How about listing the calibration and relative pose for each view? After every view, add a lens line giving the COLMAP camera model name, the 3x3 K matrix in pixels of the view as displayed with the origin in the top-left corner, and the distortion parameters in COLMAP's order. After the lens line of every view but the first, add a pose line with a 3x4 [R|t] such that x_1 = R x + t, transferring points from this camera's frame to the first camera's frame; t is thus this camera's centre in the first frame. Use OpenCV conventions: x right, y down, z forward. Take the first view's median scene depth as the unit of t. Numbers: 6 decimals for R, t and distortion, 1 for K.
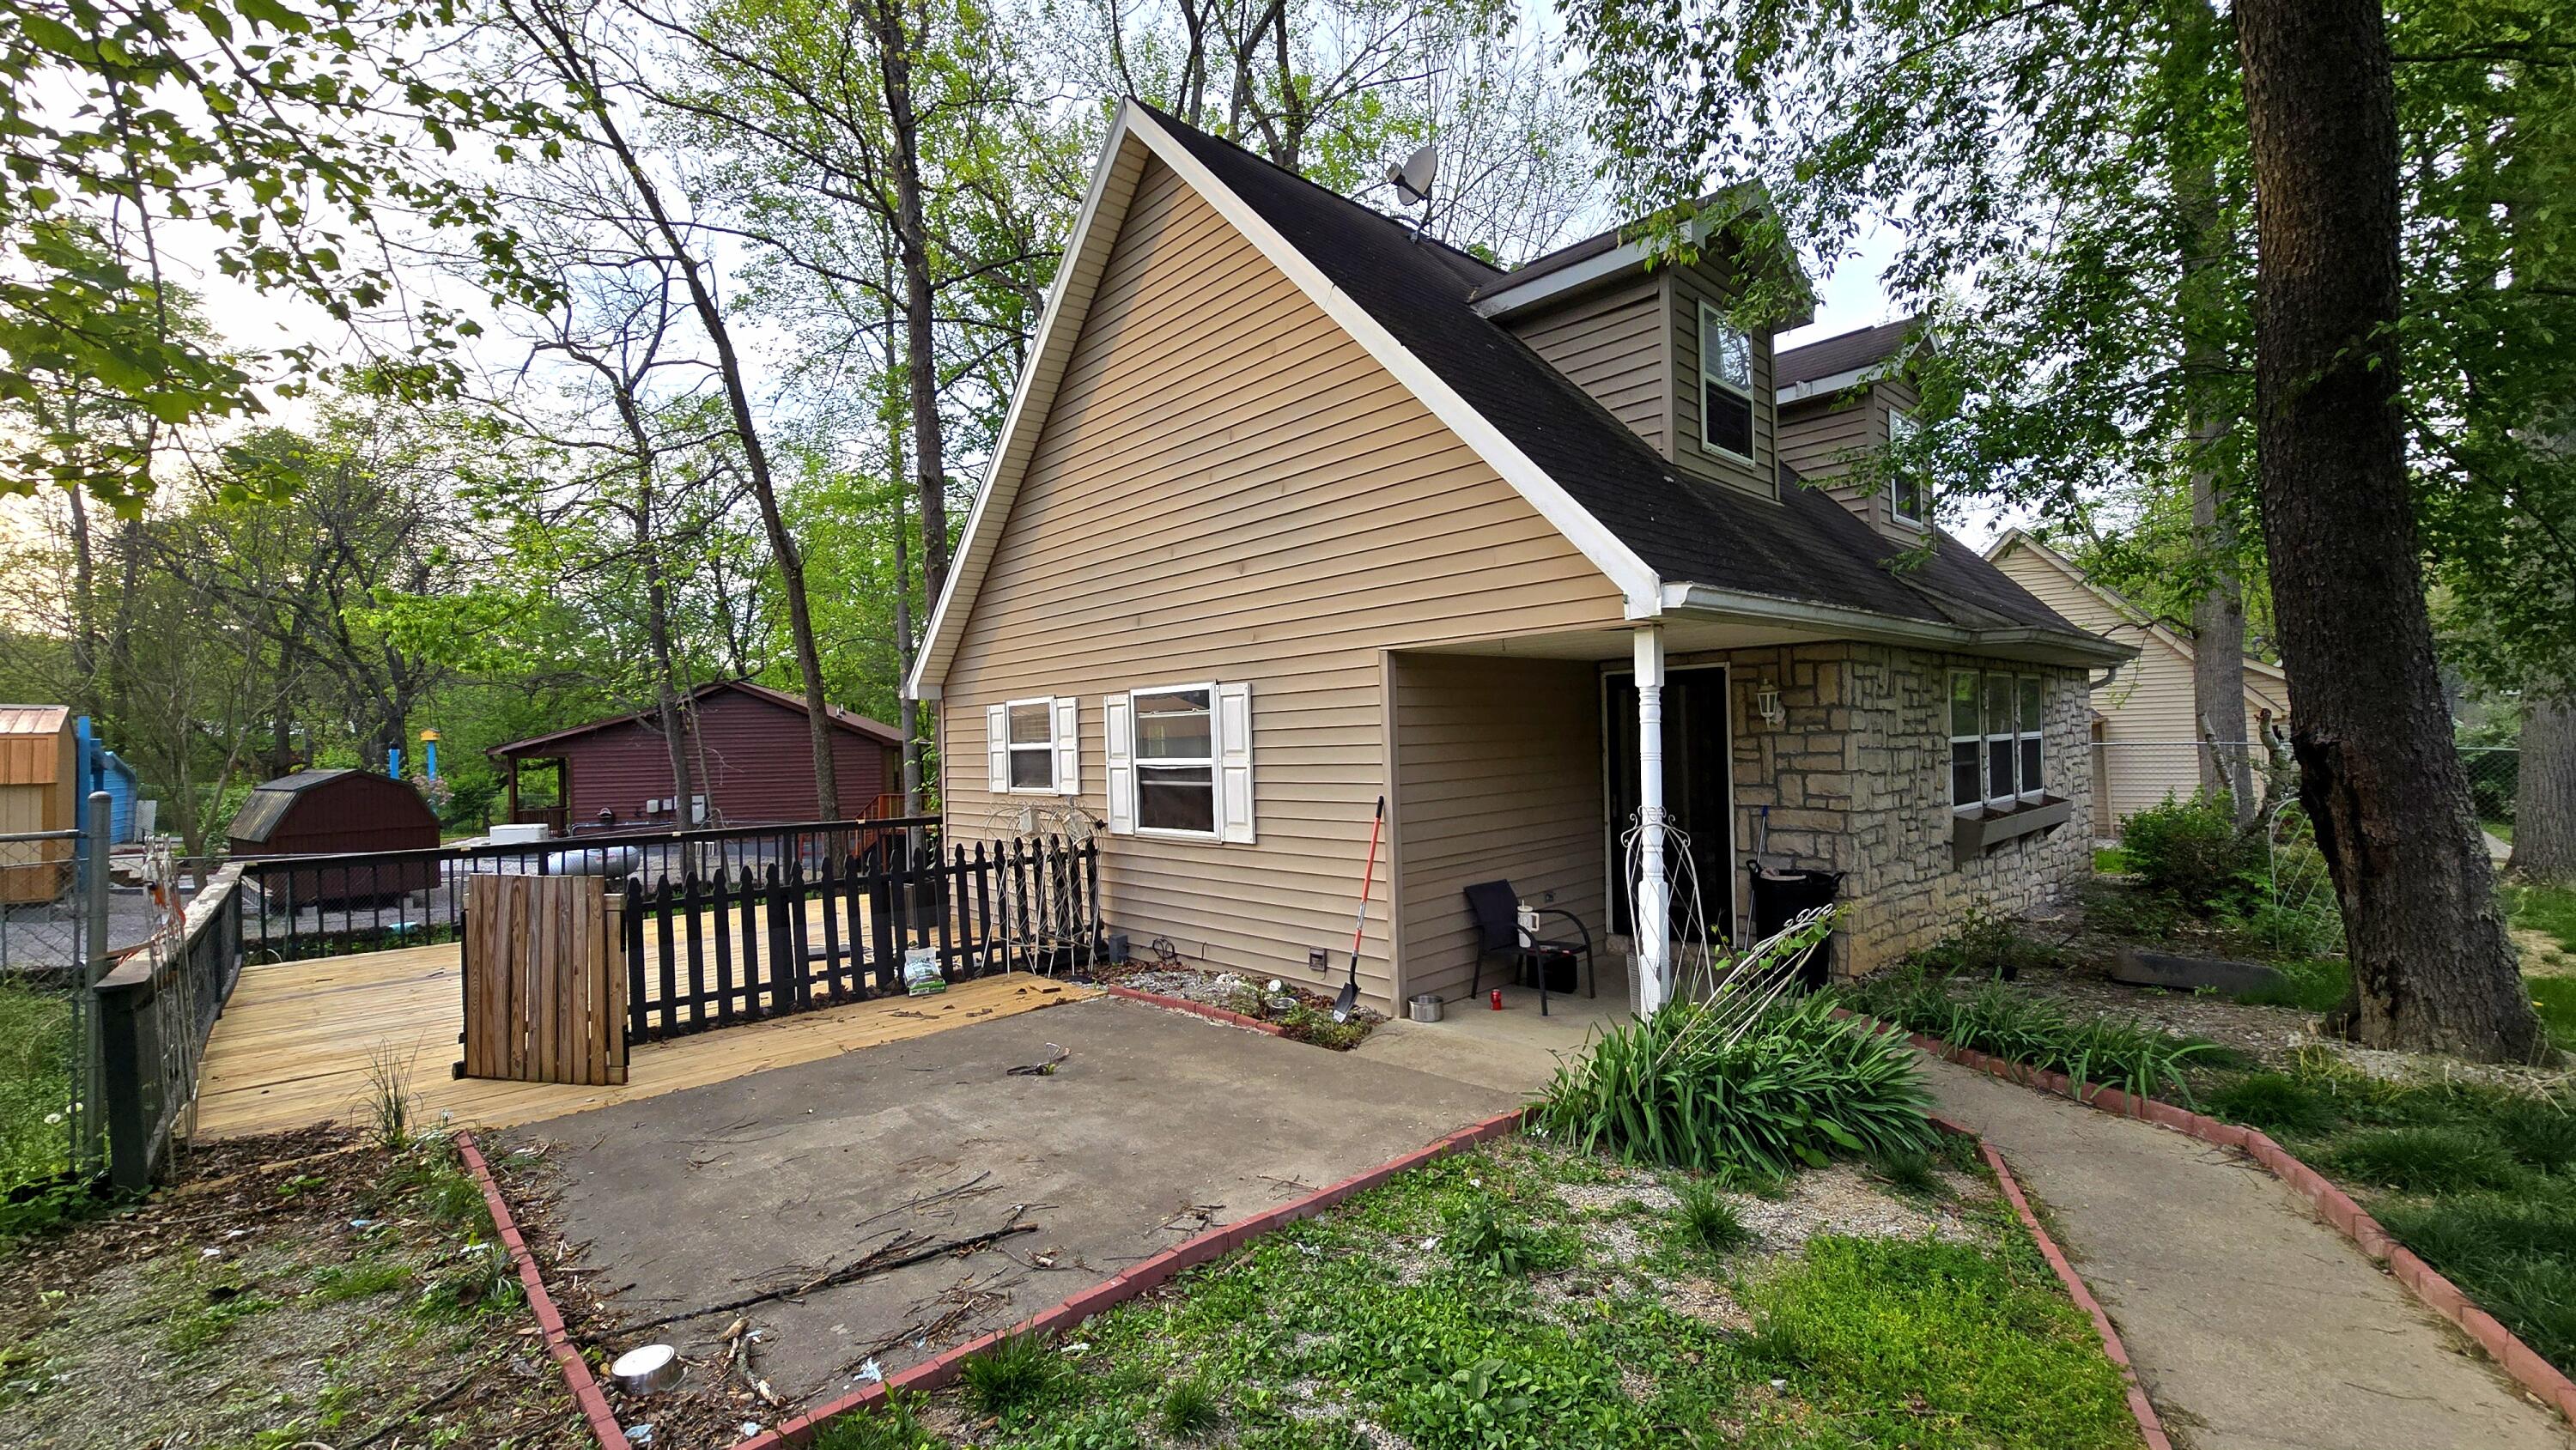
lens RADIAL K [[1053.0, 0, 1275.6], [0, 1053.0, 736.4], [0, 0, 1]] dist [0.002479, 0.000153]
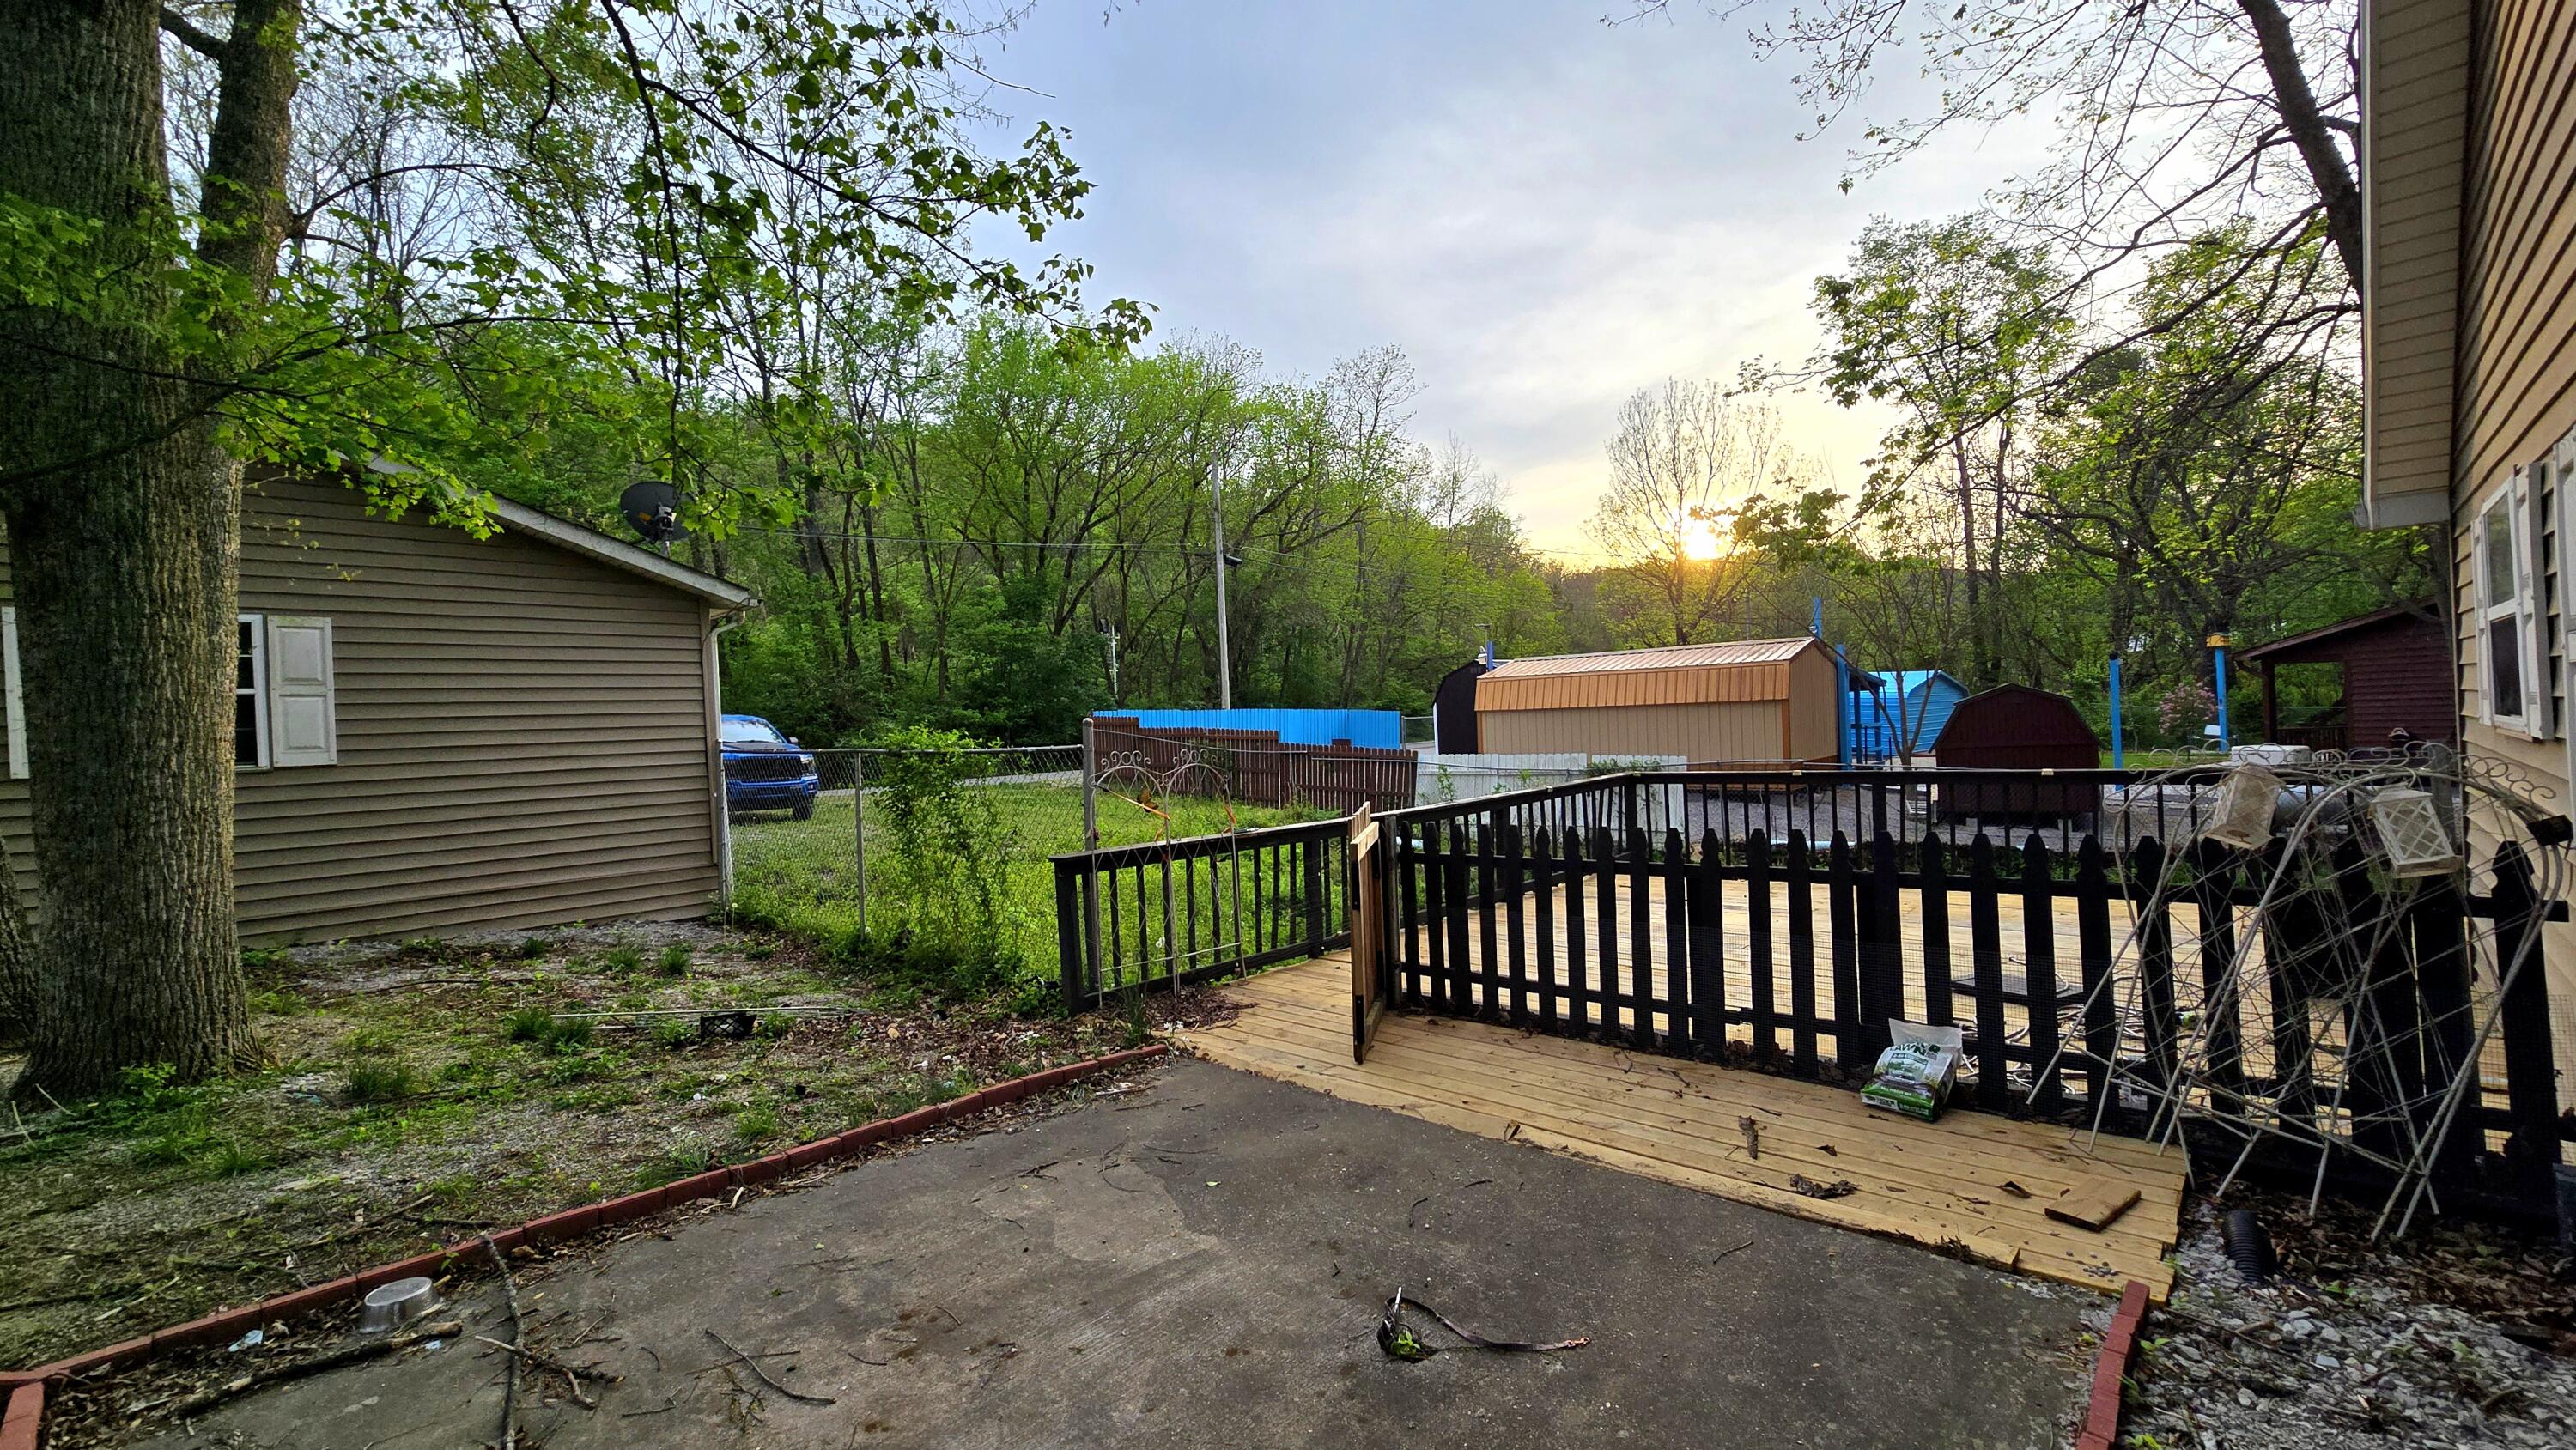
lens RADIAL K [[1053.0, 0, 1276.4], [0, 1053.0, 724.1], [0, 0, 1]] dist [0.002479, 0.000153]
pose [[0.046647, 0.018090, -0.998748, 0.176453], [0.058118, 0.998093, 0.020792, 0.026837], [0.997219, -0.059015, 0.045507, 0.712683]]
